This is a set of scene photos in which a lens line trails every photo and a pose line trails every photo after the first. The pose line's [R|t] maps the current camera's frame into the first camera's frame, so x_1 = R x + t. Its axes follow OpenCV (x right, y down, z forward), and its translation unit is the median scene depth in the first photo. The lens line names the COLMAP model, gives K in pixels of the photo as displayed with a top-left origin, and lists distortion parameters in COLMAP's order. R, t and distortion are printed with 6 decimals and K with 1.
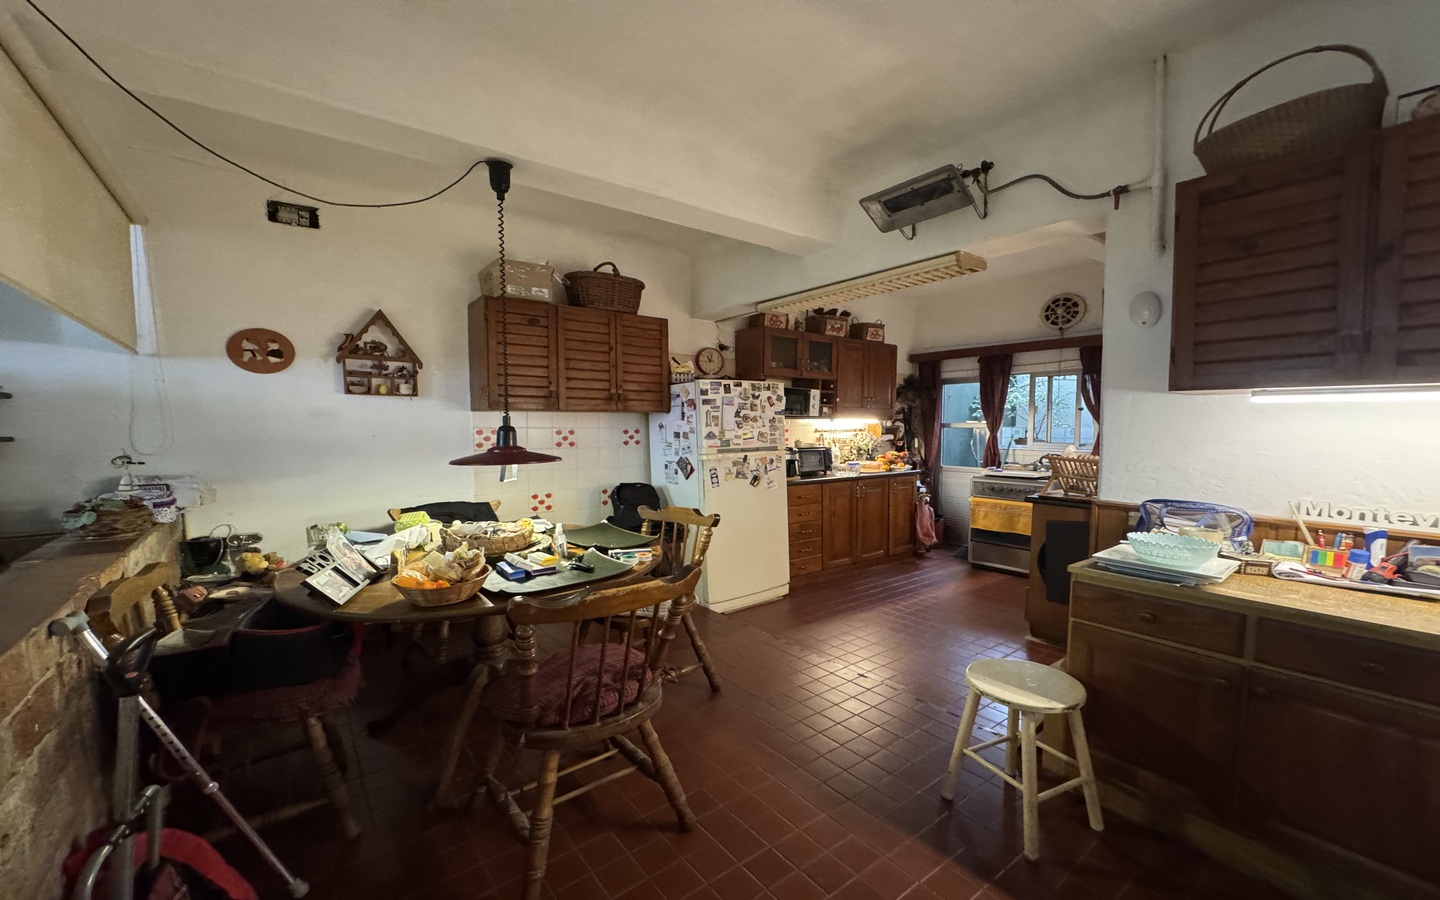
lens RADIAL K [[569.8, 0, 717.3], [0, 569.8, 476.4], [0, 0, 1]] dist [-0.003088, 0.000541]
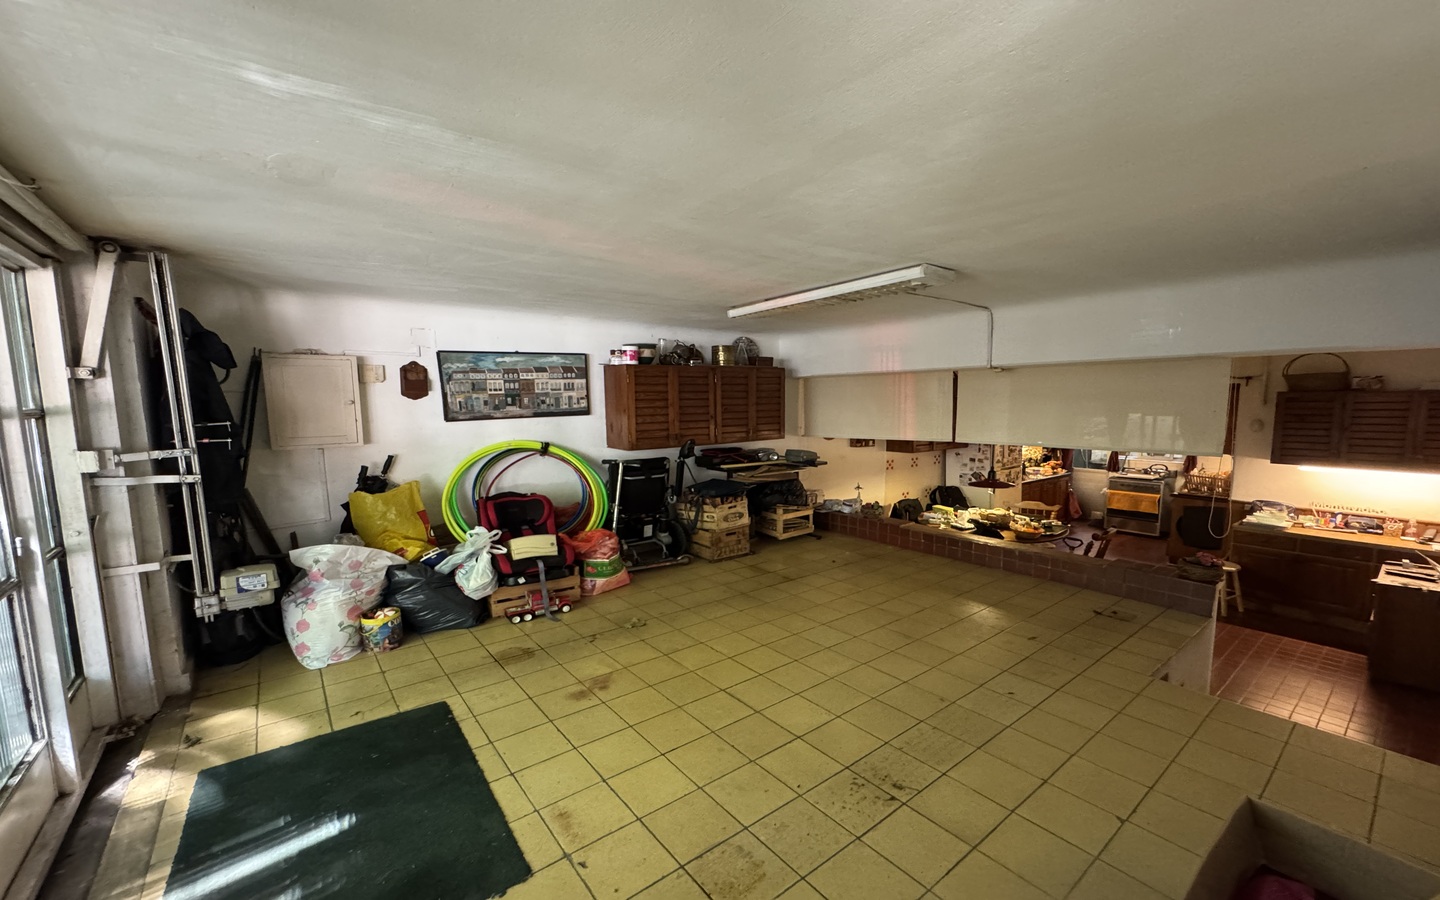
lens RADIAL K [[569.8, 0, 717.9], [0, 569.8, 484.8], [0, 0, 1]] dist [-0.003088, 0.000541]
pose [[0.999826, -0.007055, 0.017248, -2.008801], [0.006070, 0.998382, 0.056541, -0.219753], [-0.017619, -0.056427, 0.998251, -1.787288]]
